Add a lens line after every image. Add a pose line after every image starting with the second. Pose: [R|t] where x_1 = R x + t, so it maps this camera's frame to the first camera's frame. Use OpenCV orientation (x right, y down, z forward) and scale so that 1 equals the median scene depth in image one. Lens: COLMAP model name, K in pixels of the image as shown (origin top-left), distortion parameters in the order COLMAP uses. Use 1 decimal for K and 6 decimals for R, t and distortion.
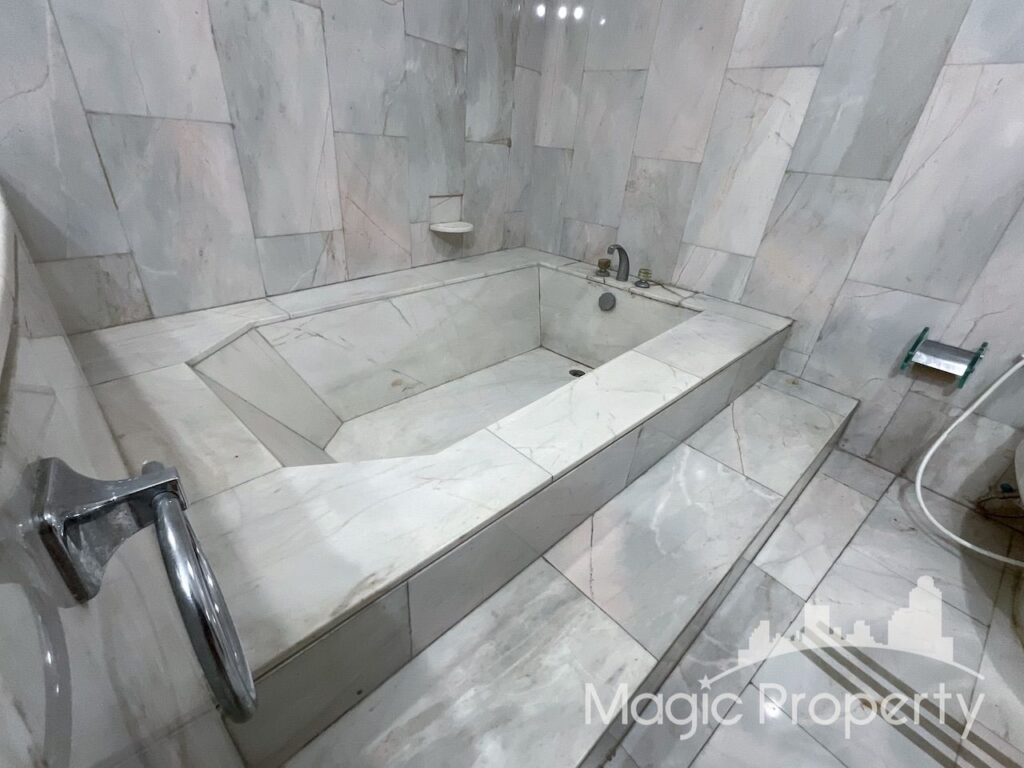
lens RADIAL K [[418.2, 0, 512.0], [0, 418.2, 384.0], [0, 0, 1]] dist [0.000719, 0.000899]
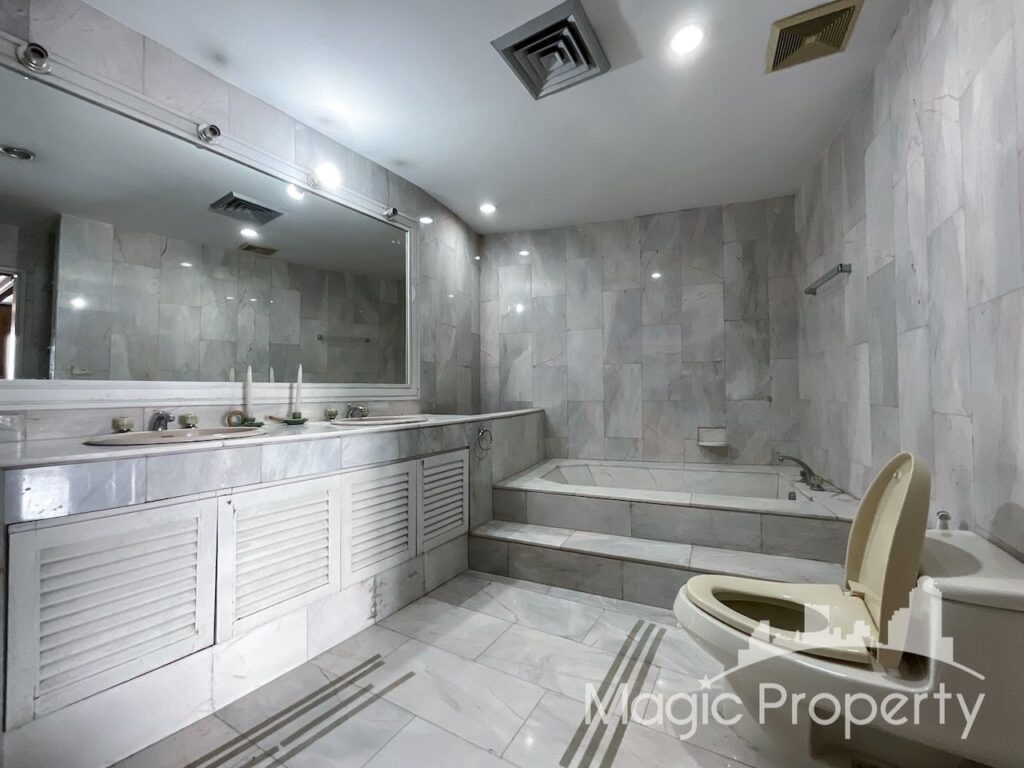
lens RADIAL K [[418.2, 0, 512.0], [0, 418.2, 384.0], [0, 0, 1]] dist [0.000719, 0.000899]
pose [[0.357639, -0.107128, -0.927695, 1.351303], [-0.435249, 0.859783, -0.267080, 0.264065], [0.826228, 0.499296, 0.260864, -0.288592]]
